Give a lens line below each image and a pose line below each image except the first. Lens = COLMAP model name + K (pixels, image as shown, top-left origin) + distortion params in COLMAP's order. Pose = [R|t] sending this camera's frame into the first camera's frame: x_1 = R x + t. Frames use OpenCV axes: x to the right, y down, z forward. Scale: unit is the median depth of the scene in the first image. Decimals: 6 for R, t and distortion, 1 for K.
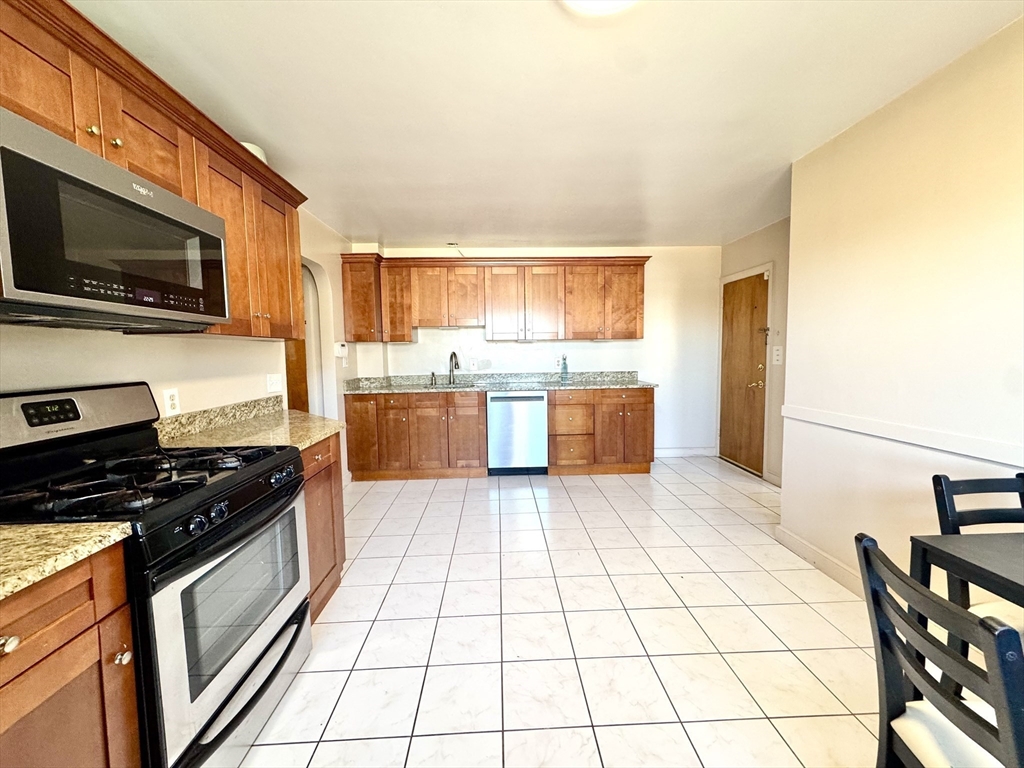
lens RADIAL K [[411.4, 0, 512.0], [0, 411.4, 384.0], [0, 0, 1]] dist [0.000350, 0.000276]
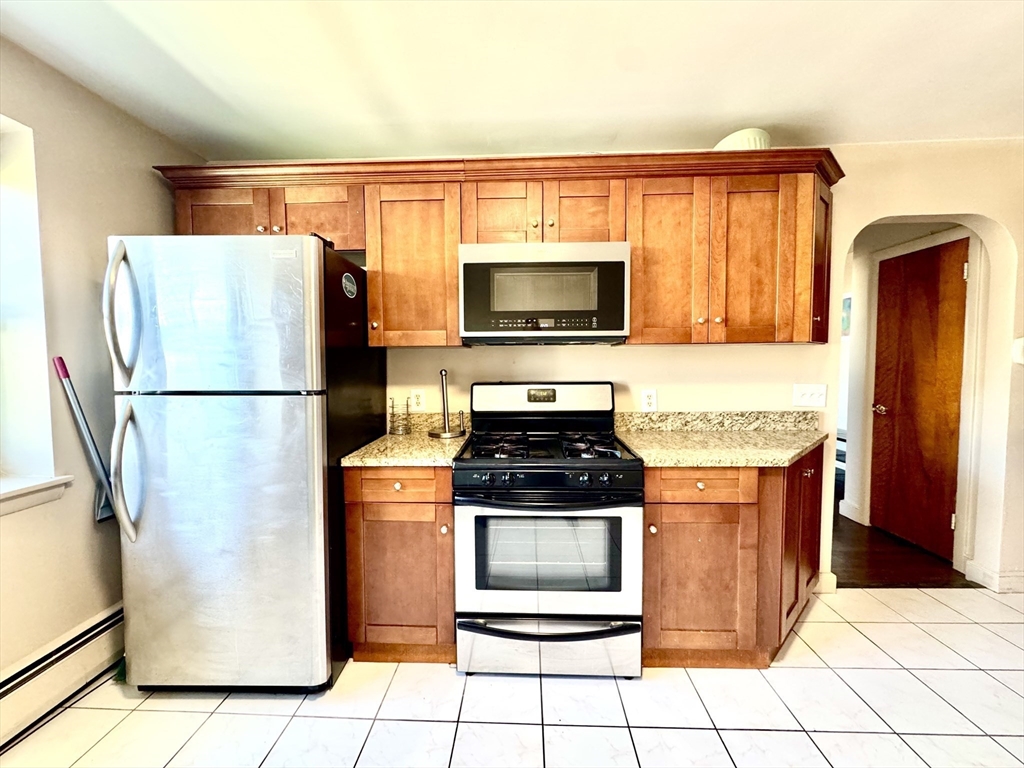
lens RADIAL K [[411.4, 0, 512.0], [0, 411.4, 384.0], [0, 0, 1]] dist [0.000350, 0.000276]
pose [[-0.080955, 0.074059, -0.993963, 0.415788], [-0.065917, 0.994655, 0.079479, -0.076033], [0.994536, 0.071954, -0.075640, 0.712346]]
